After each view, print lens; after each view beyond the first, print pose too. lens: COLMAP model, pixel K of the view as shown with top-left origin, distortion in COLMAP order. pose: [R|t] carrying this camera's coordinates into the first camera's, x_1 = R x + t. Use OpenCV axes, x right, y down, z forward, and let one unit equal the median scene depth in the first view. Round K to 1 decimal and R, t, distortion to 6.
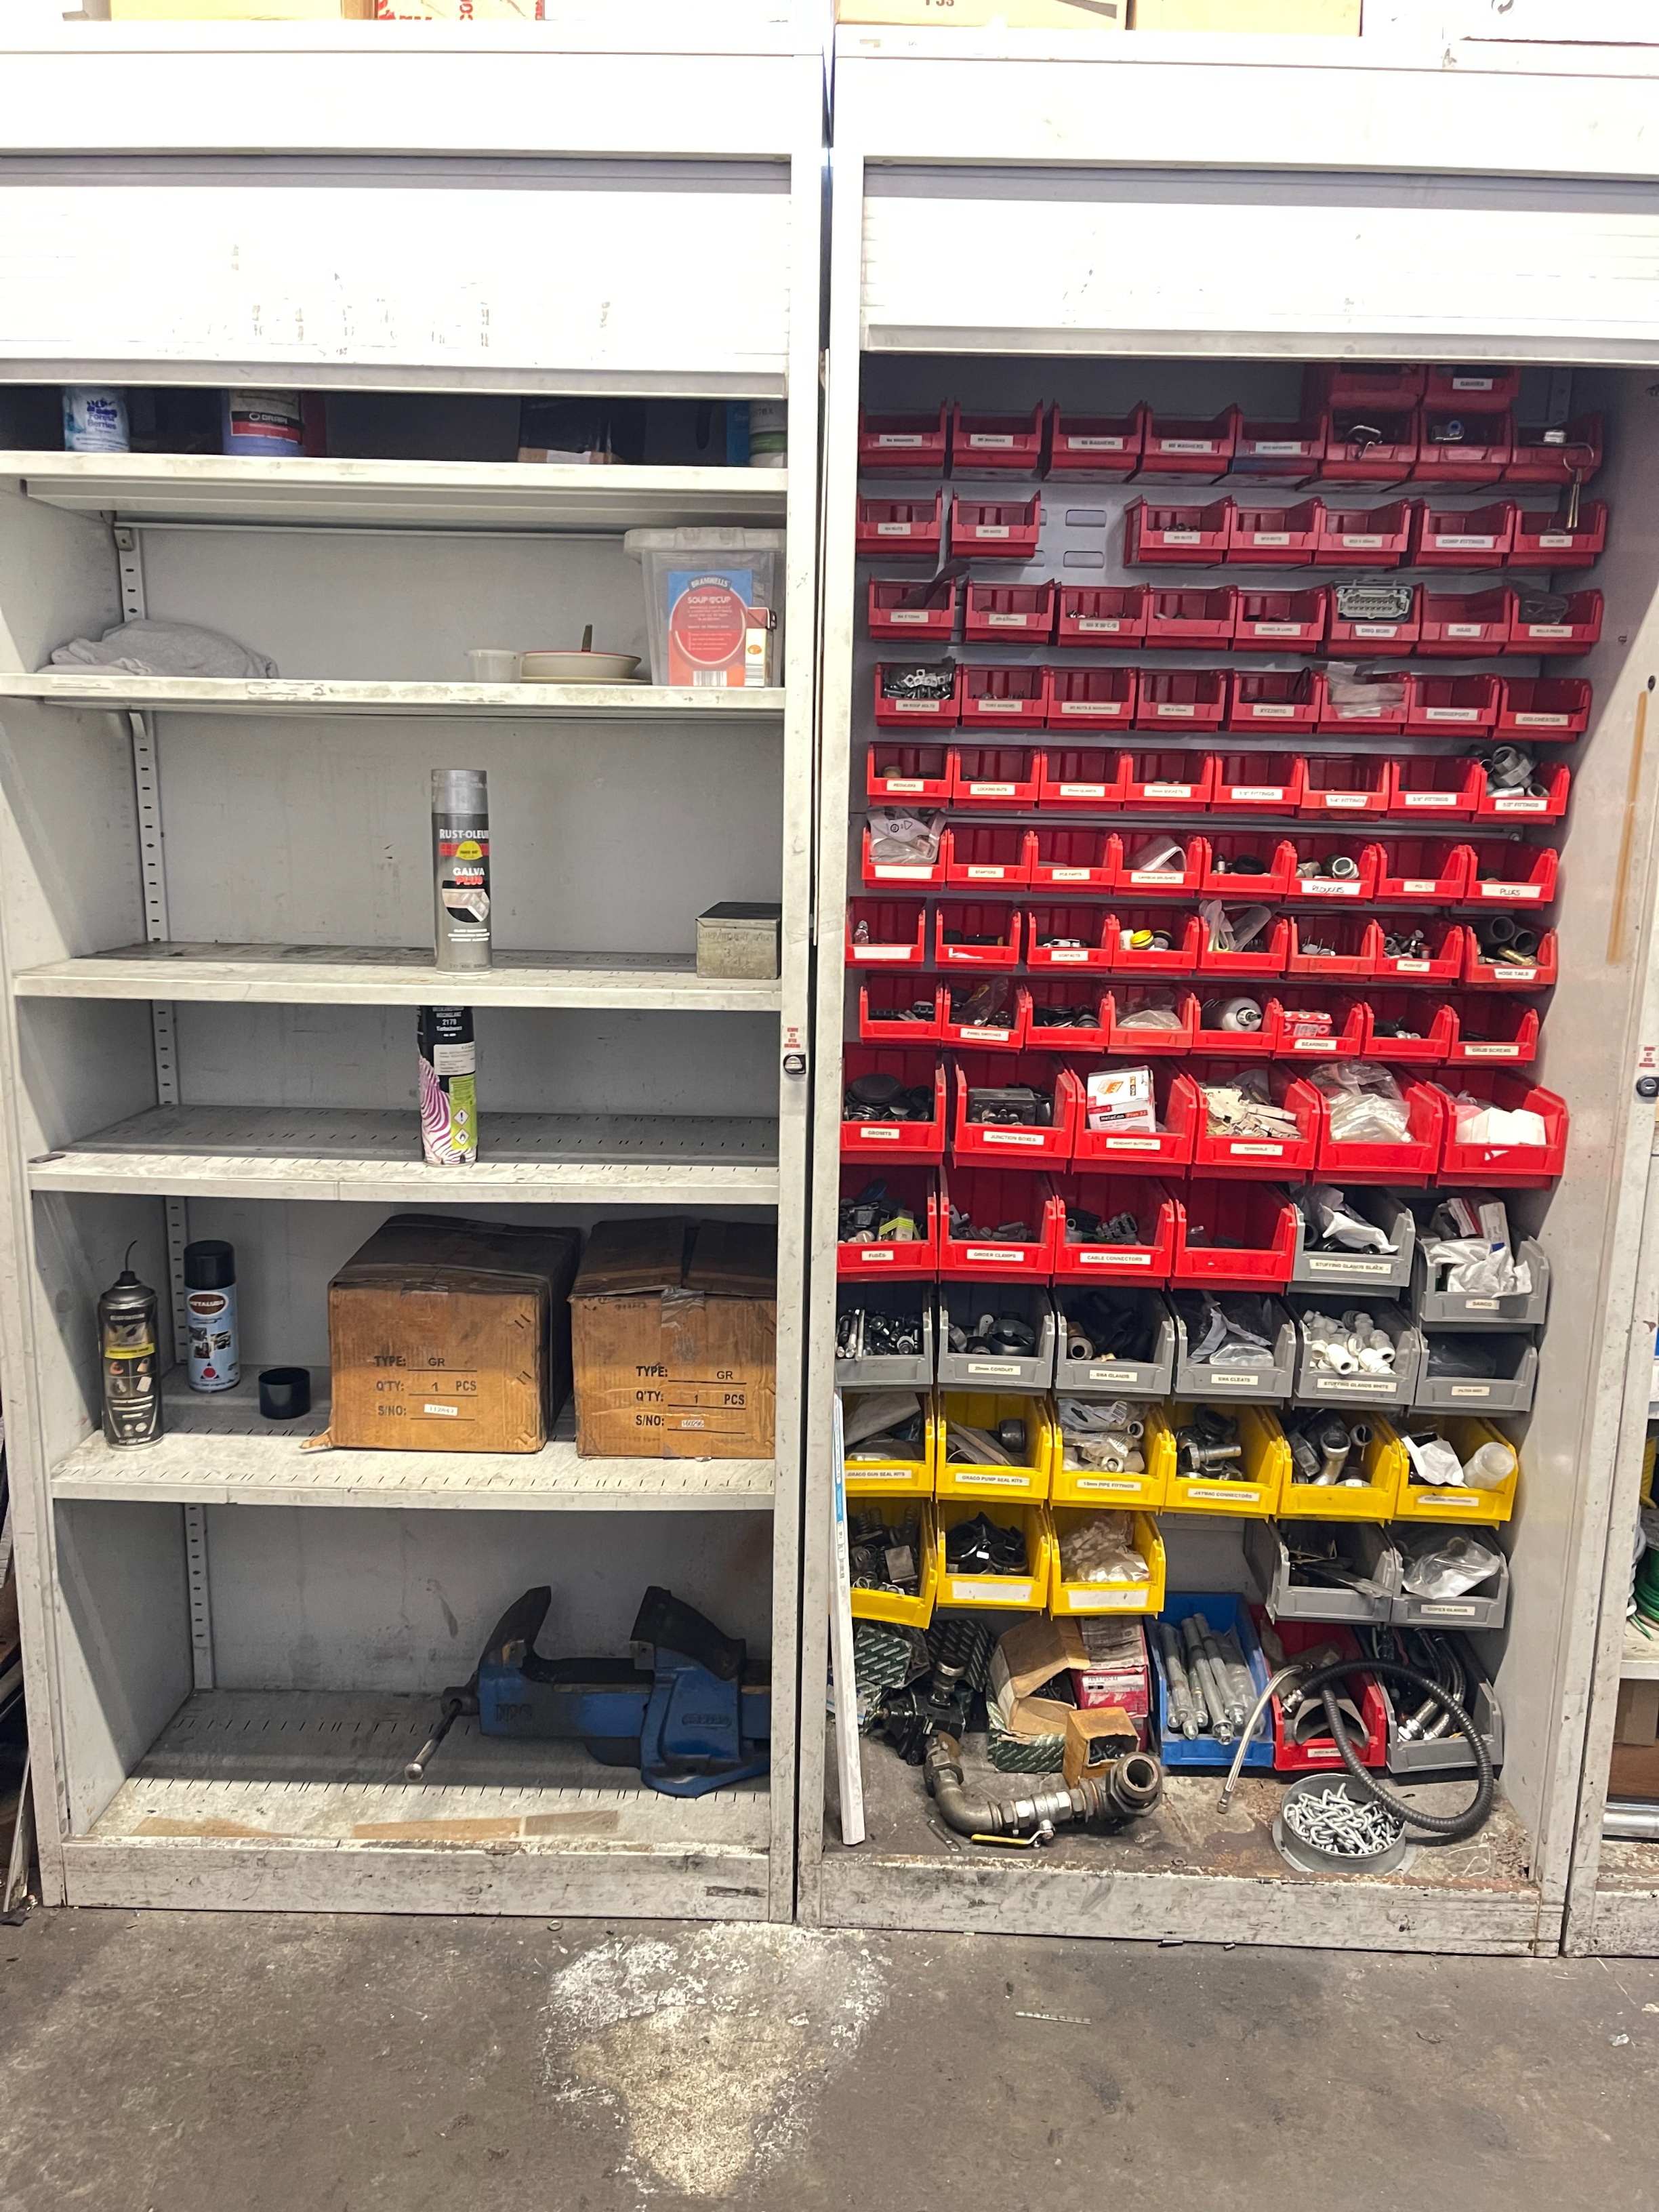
lens RADIAL K [[1691.4, 0, 829.5], [0, 1691.4, 1106.0], [0, 0, 1]] dist [0.023325, -0.002462]
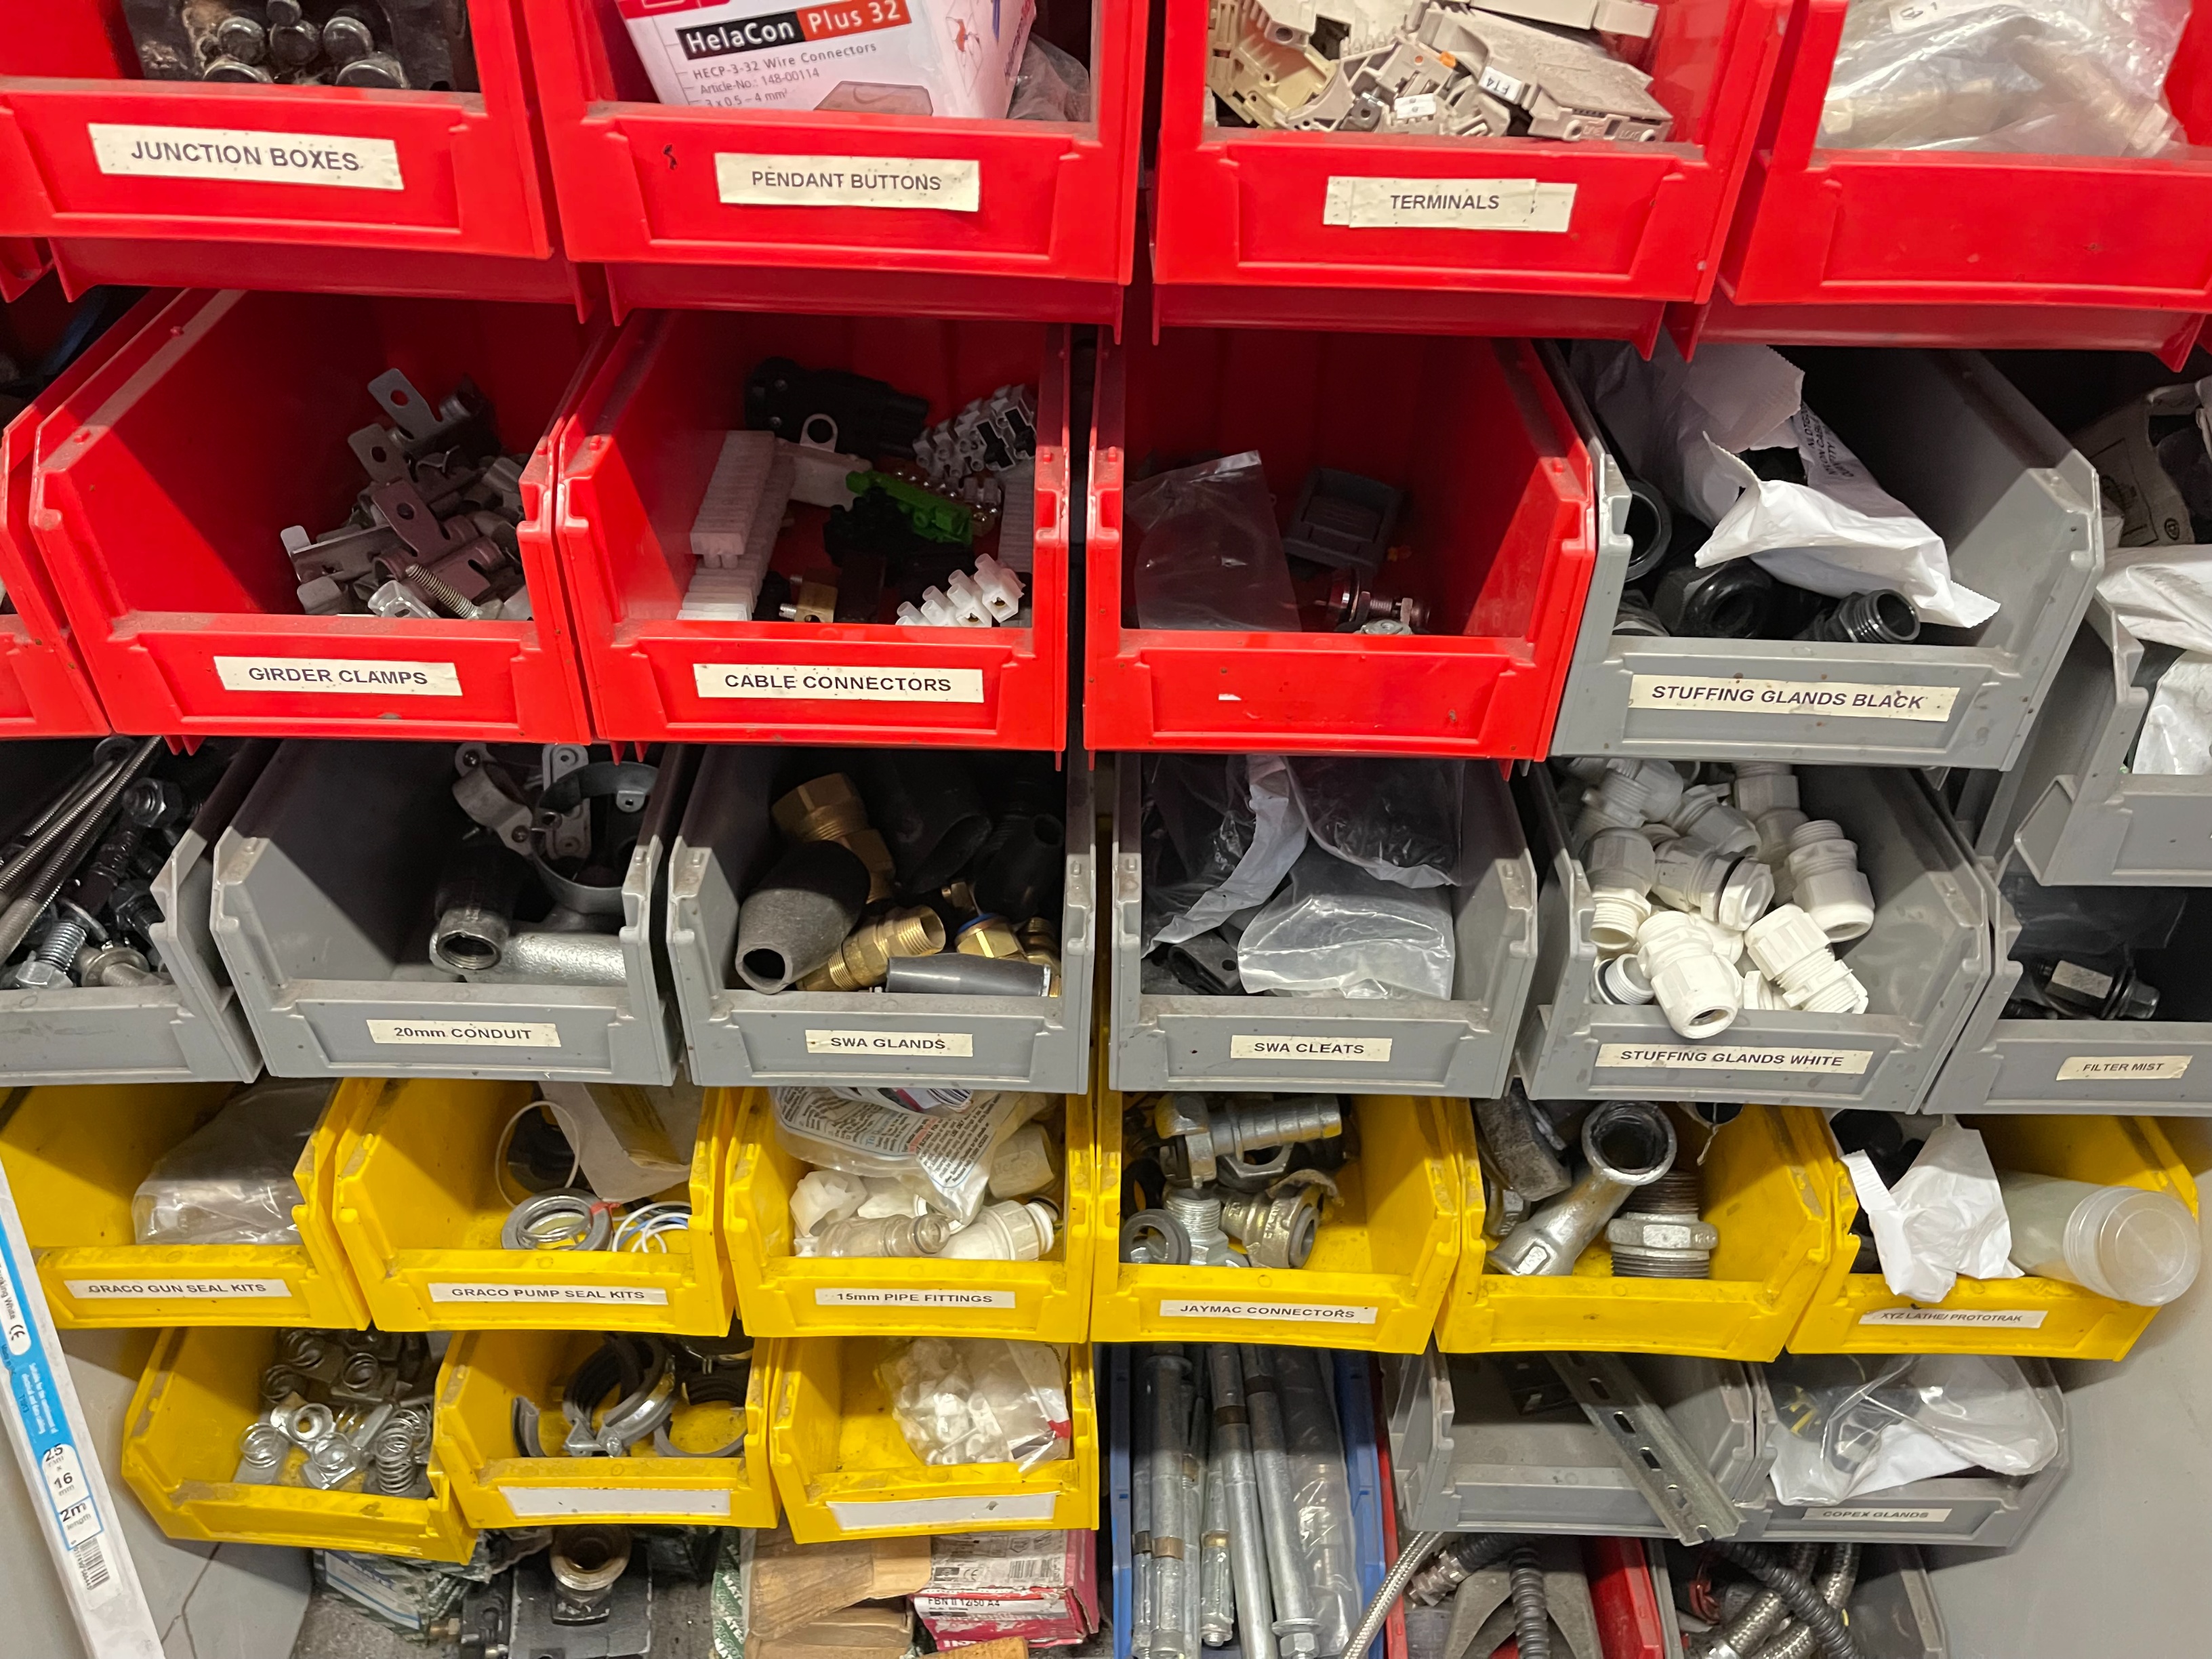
lens RADIAL K [[1691.4, 0, 1106.0], [0, 1691.4, 829.5], [0, 0, 1]] dist [0.023325, -0.002462]
pose [[0.999554, -0.019866, 0.022292, 0.196870], [0.007960, 0.896835, 0.442294, 0.002005], [-0.028779, -0.441919, 0.896593, 0.754139]]
